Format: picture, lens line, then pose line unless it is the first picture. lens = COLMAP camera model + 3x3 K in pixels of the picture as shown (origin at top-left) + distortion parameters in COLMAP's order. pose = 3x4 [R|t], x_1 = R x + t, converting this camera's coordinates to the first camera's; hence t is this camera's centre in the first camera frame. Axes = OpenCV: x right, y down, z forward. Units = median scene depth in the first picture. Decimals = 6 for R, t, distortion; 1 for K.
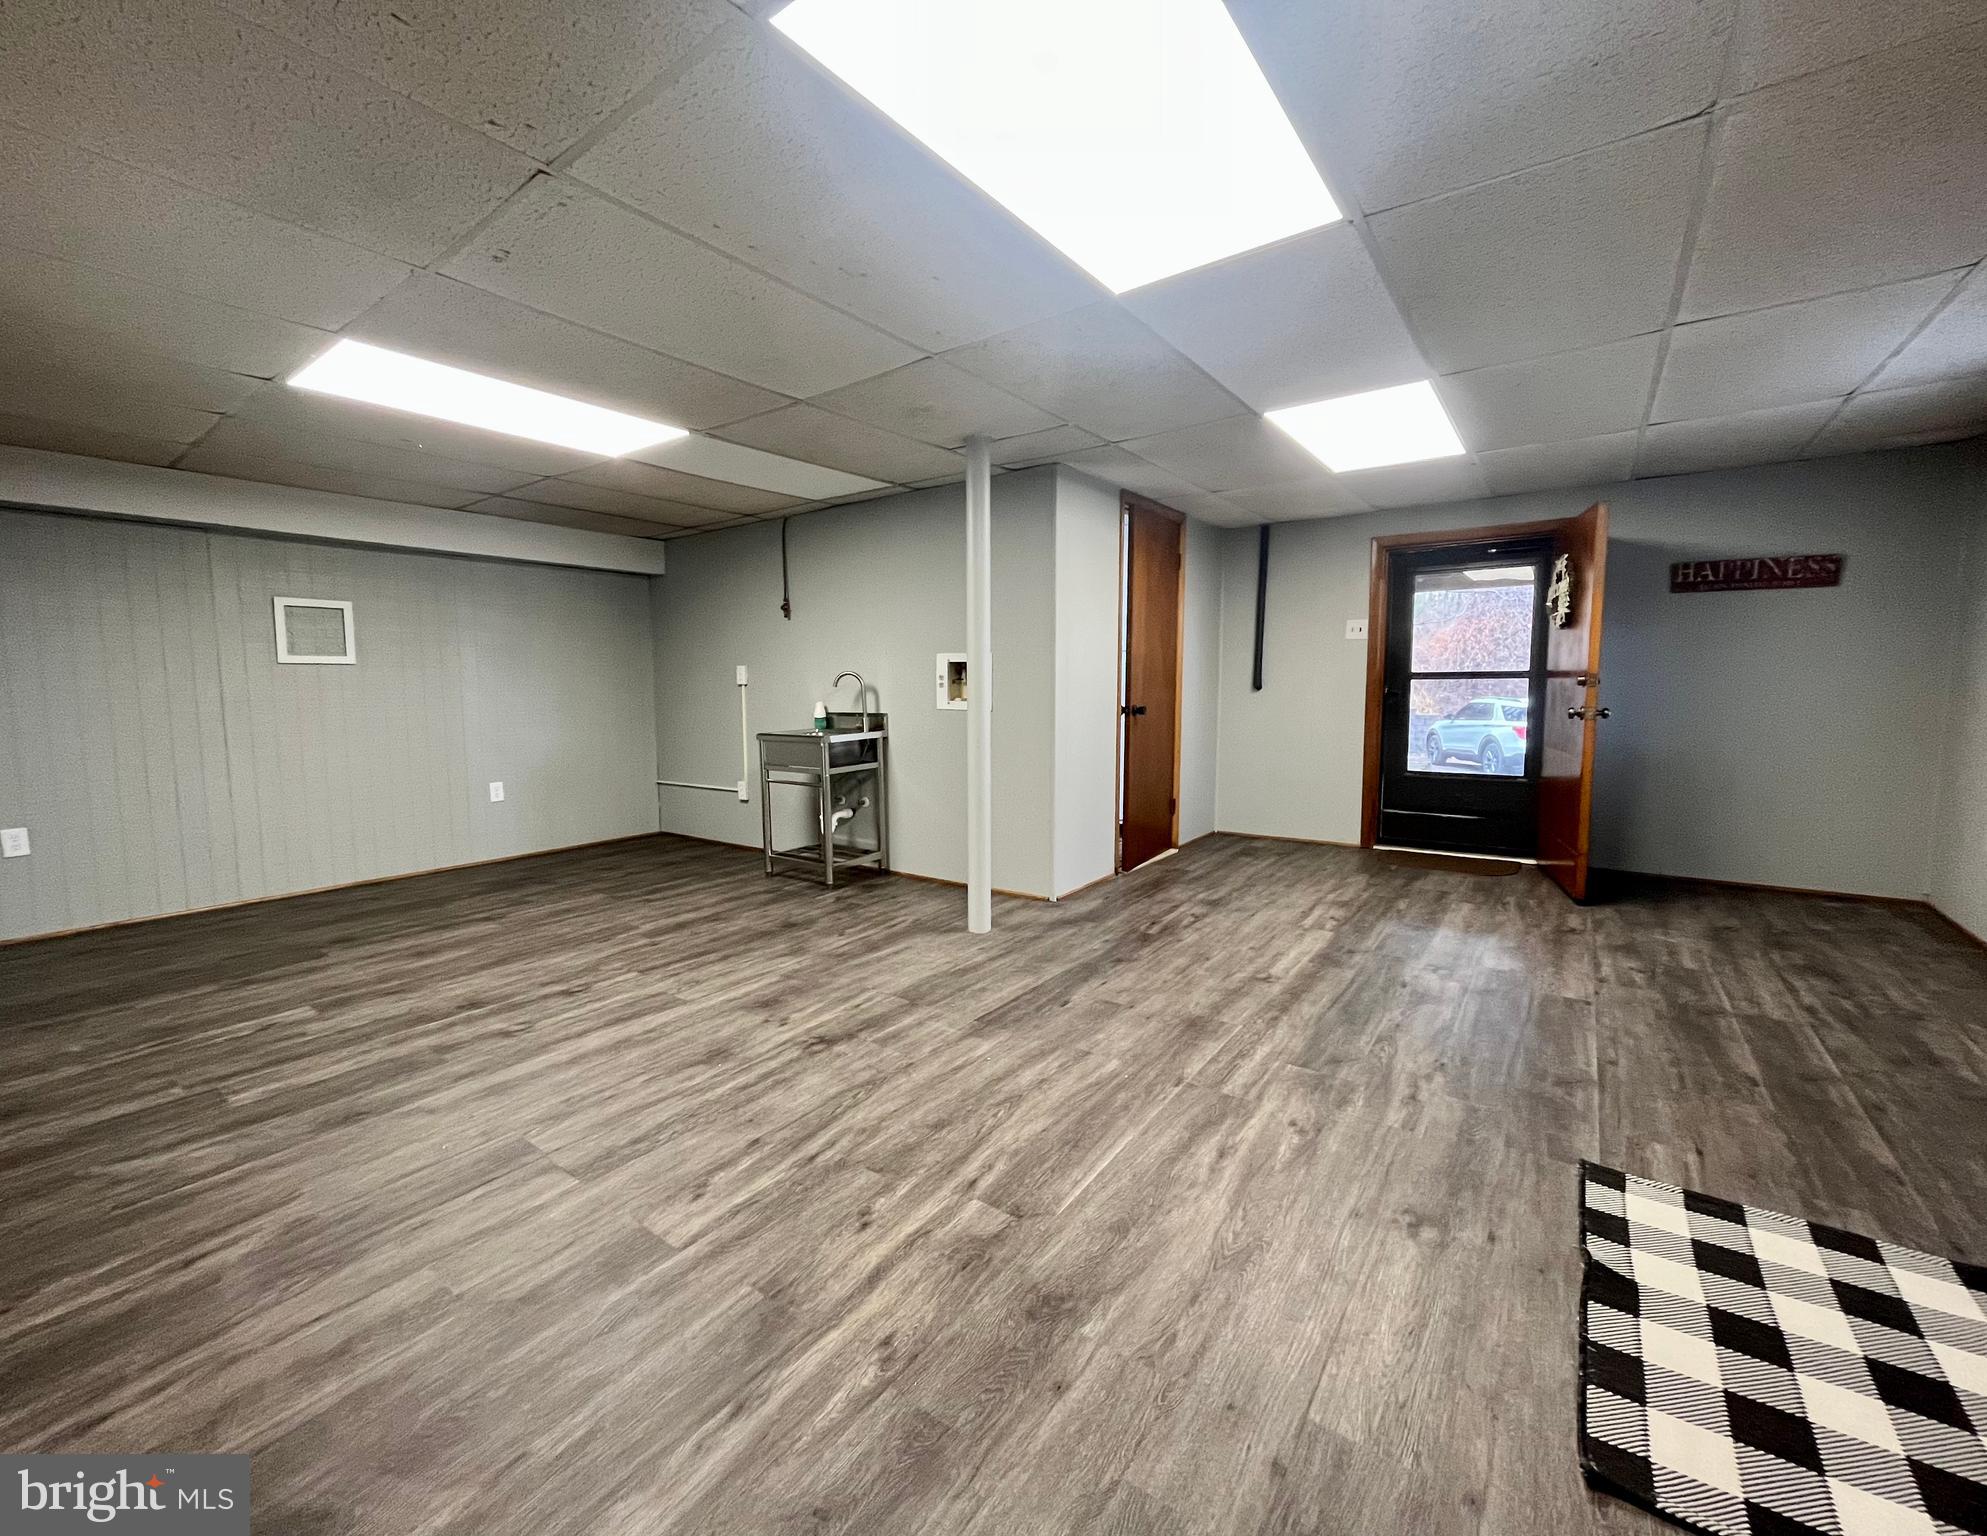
lens RADIAL K [[800.6, 0, 983.2], [0, 800.6, 756.4], [0, 0, 1]] dist [-0.004142, -0.000825]
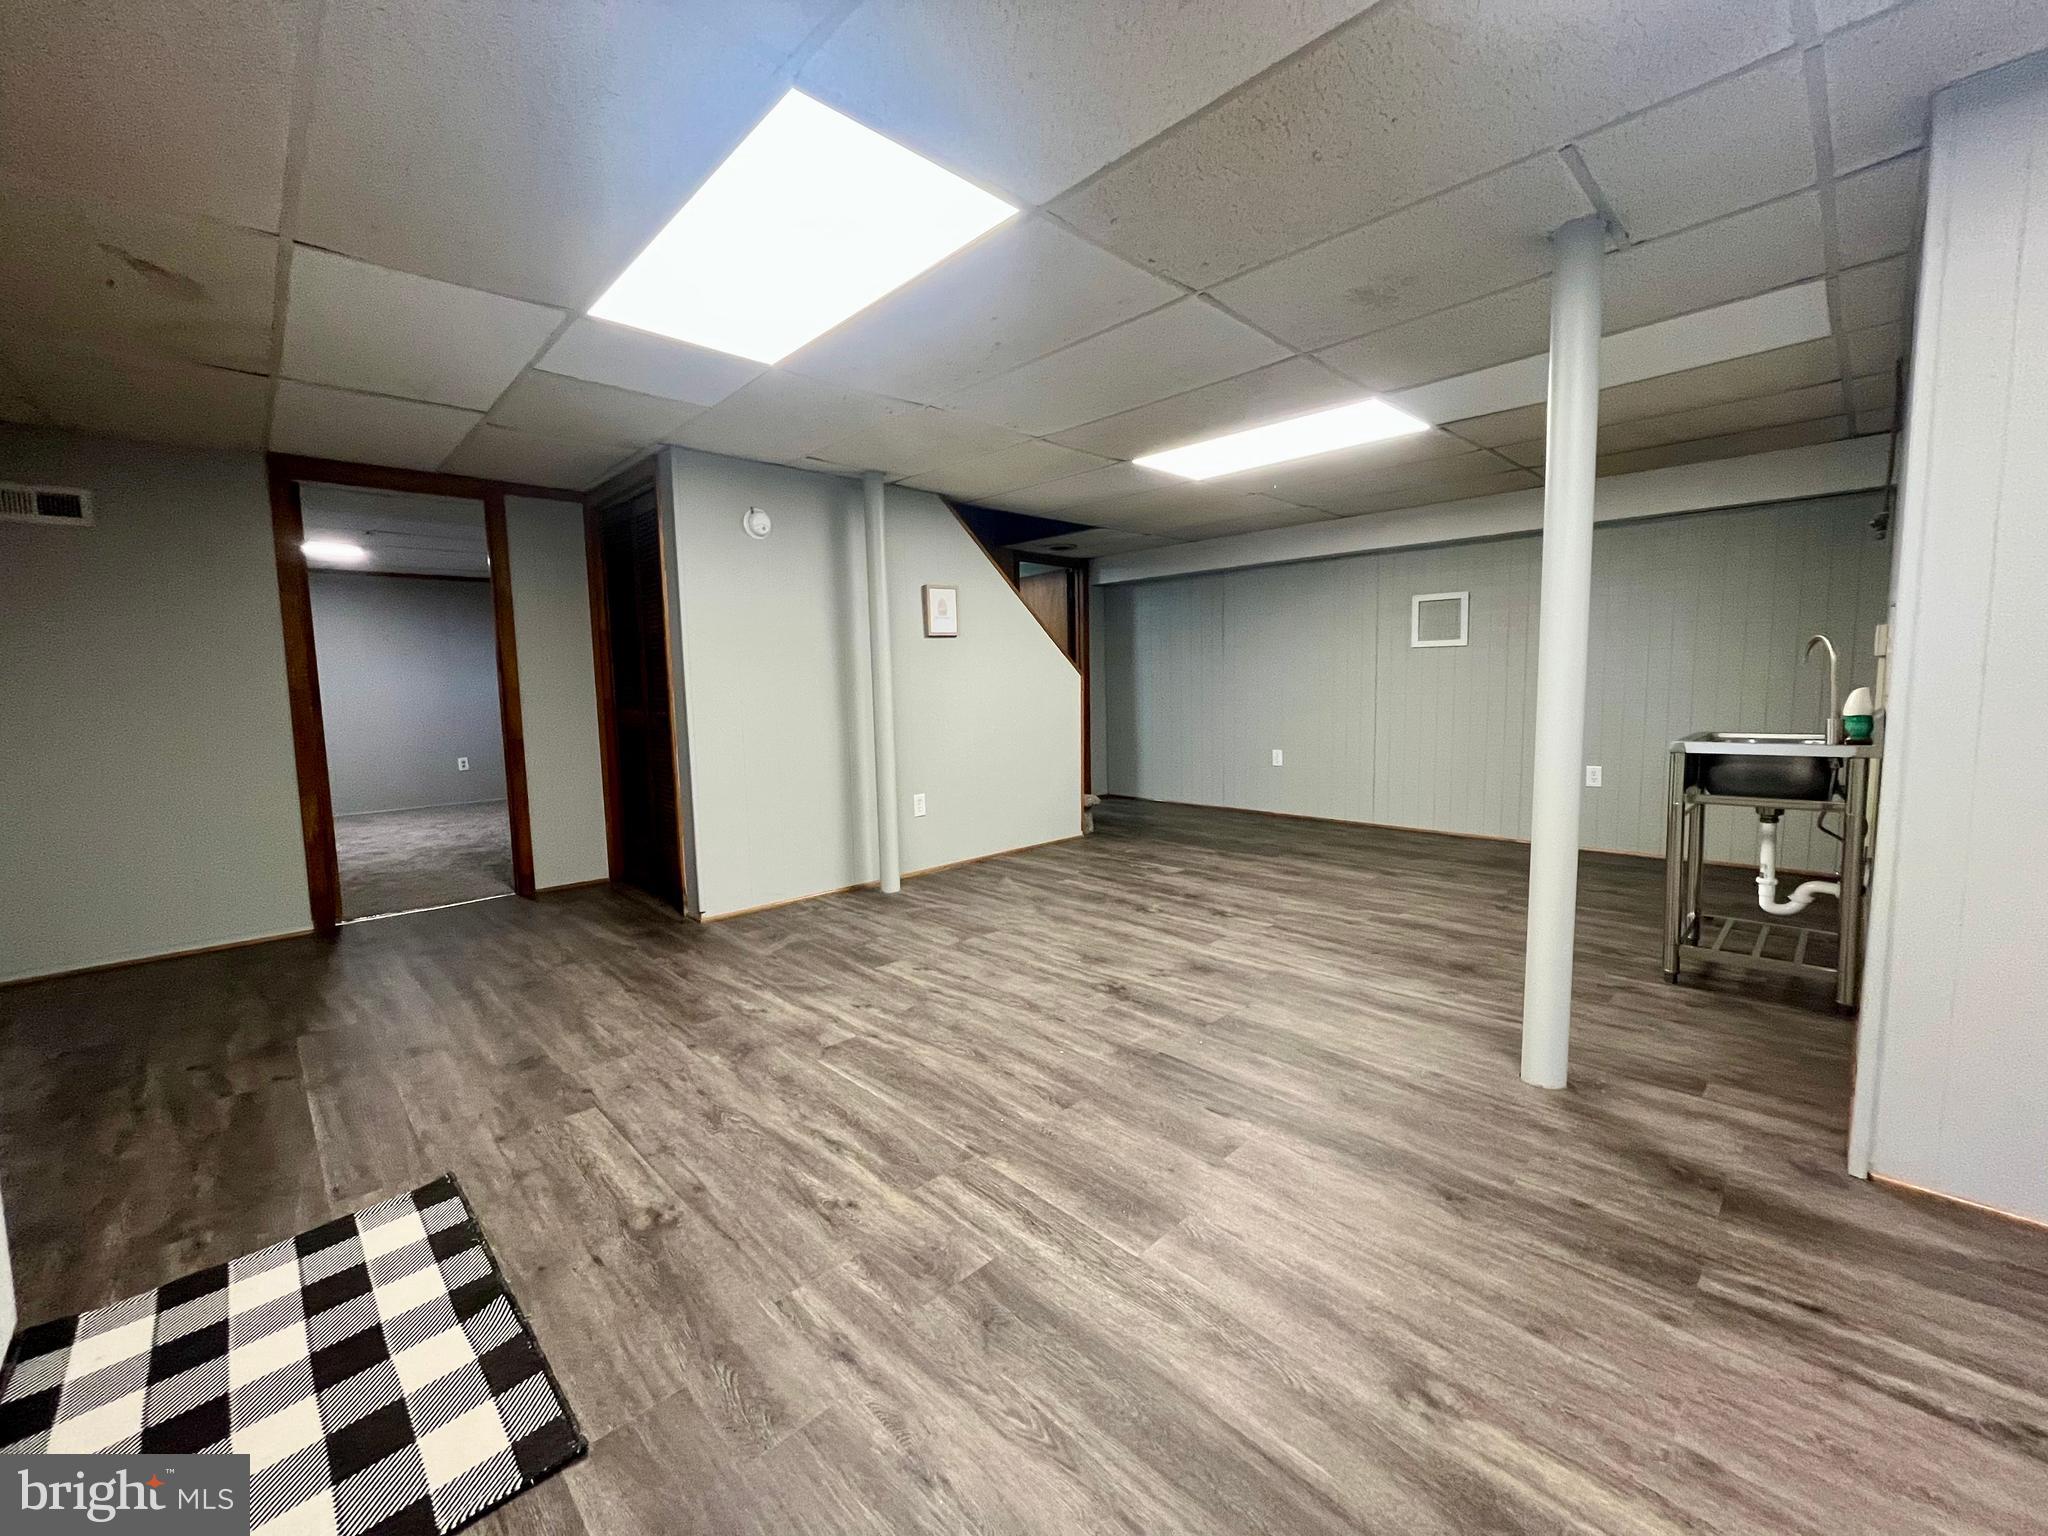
lens RADIAL K [[825.1, 0, 1014.1], [0, 825.1, 768.2], [0, 0, 1]] dist [-0.003858, -0.000021]
pose [[-0.164254, 0.118390, -0.979288, 0.956922], [-0.068597, 0.988997, 0.131069, -0.097581], [0.984030, 0.088705, -0.154325, 1.047673]]
